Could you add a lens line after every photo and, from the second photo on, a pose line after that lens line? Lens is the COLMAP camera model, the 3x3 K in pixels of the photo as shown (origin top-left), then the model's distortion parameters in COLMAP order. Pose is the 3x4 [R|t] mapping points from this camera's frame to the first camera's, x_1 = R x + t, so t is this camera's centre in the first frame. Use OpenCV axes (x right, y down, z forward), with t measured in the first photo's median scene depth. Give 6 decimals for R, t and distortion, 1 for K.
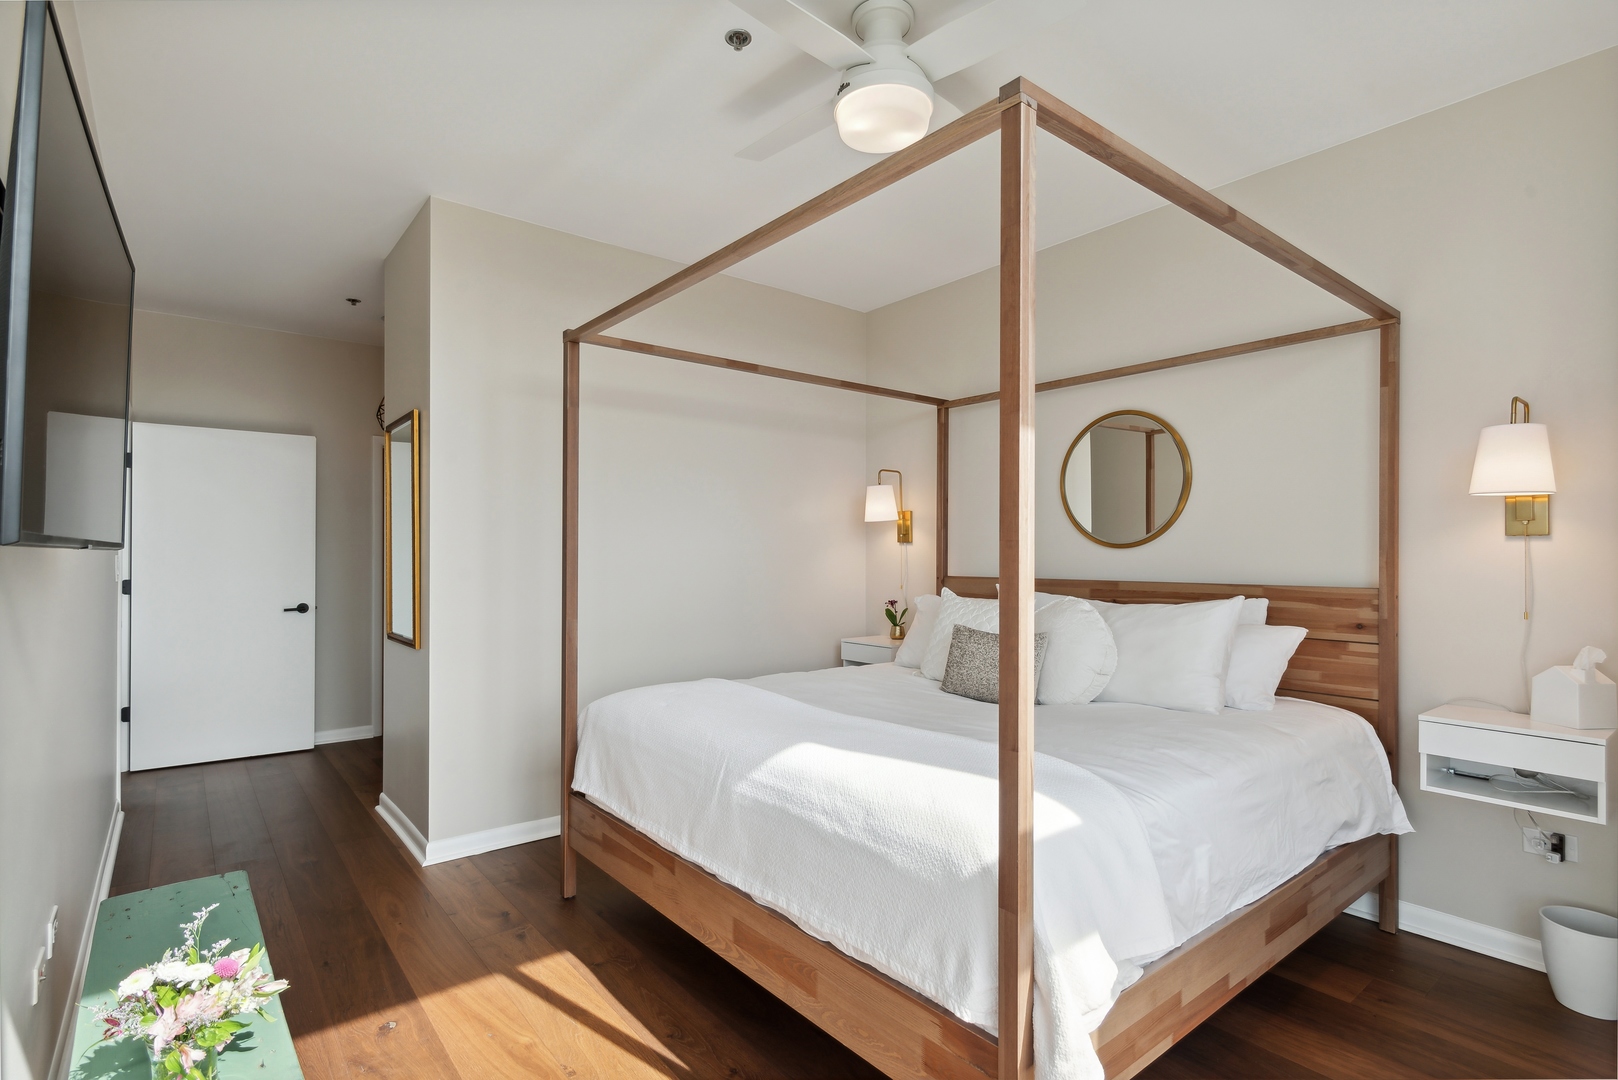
lens RADIAL K [[791.5, 0, 807.0], [0, 791.5, 544.8], [0, 0, 1]] dist [0.002451, -0.002160]
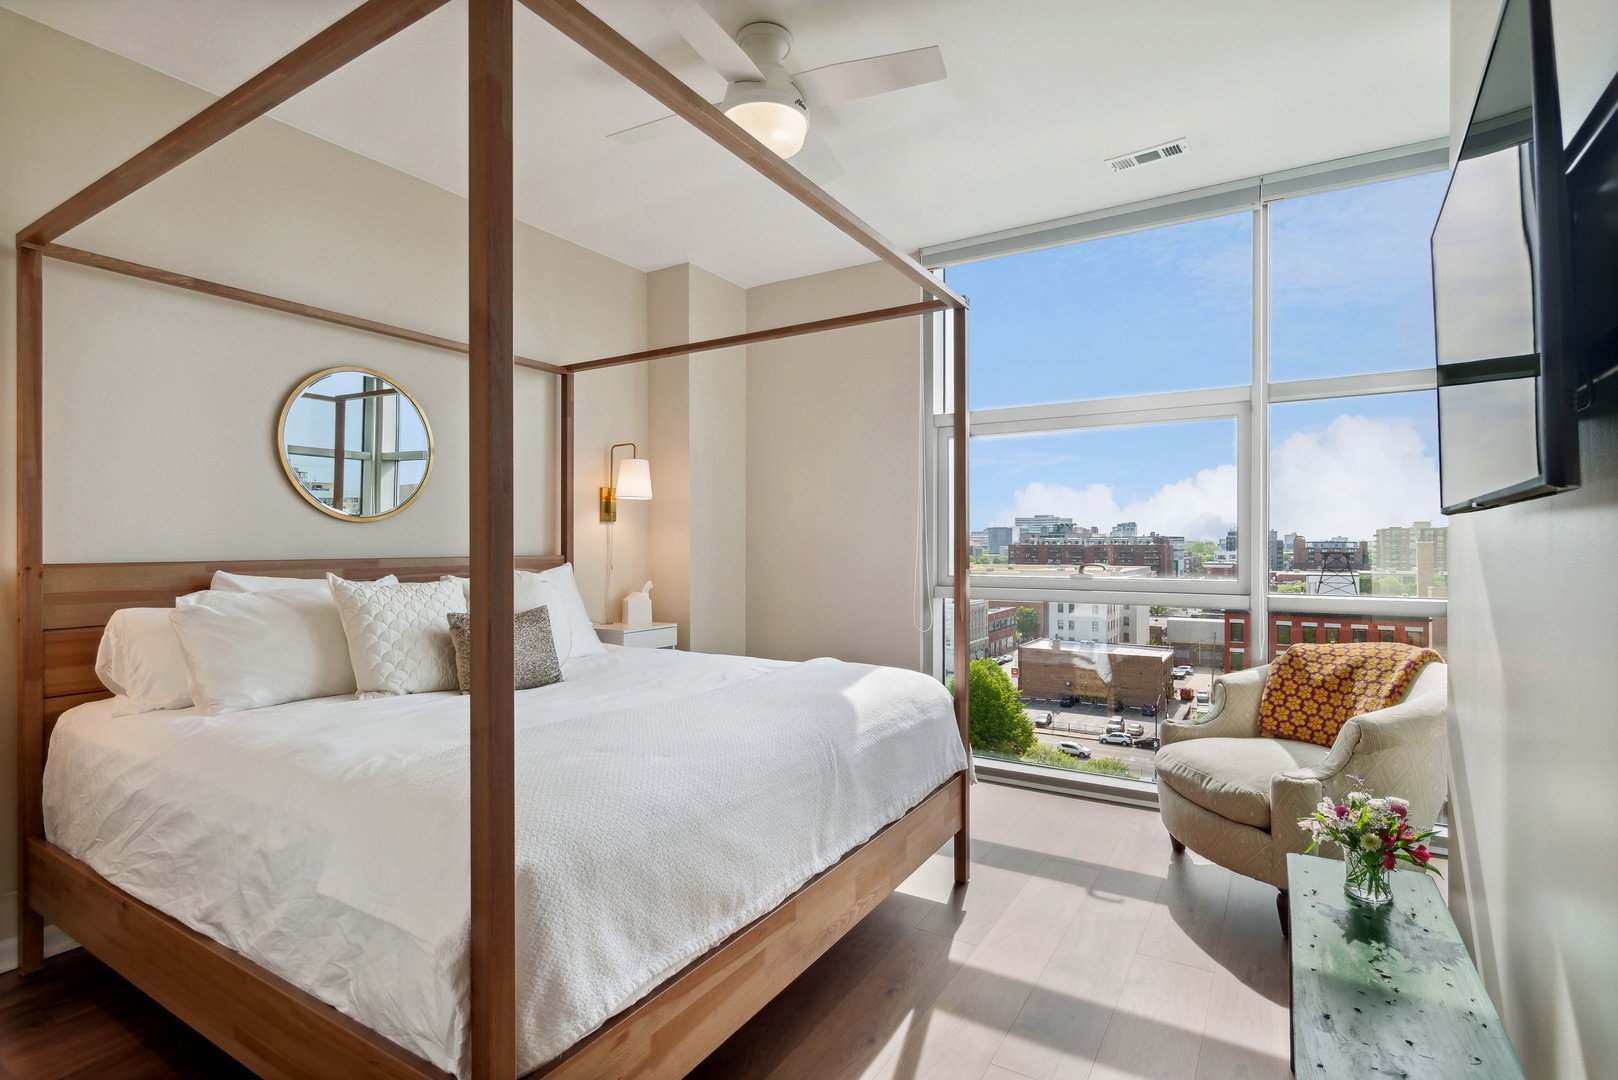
lens RADIAL K [[791.5, 0, 800.7], [0, 791.5, 541.4], [0, 0, 1]] dist [0.002451, -0.002160]
pose [[-0.324922, -0.002508, 0.945737, -0.874626], [-0.007437, 0.999972, 0.000097, 0.029976], [-0.945711, -0.007002, -0.324932, 1.181951]]
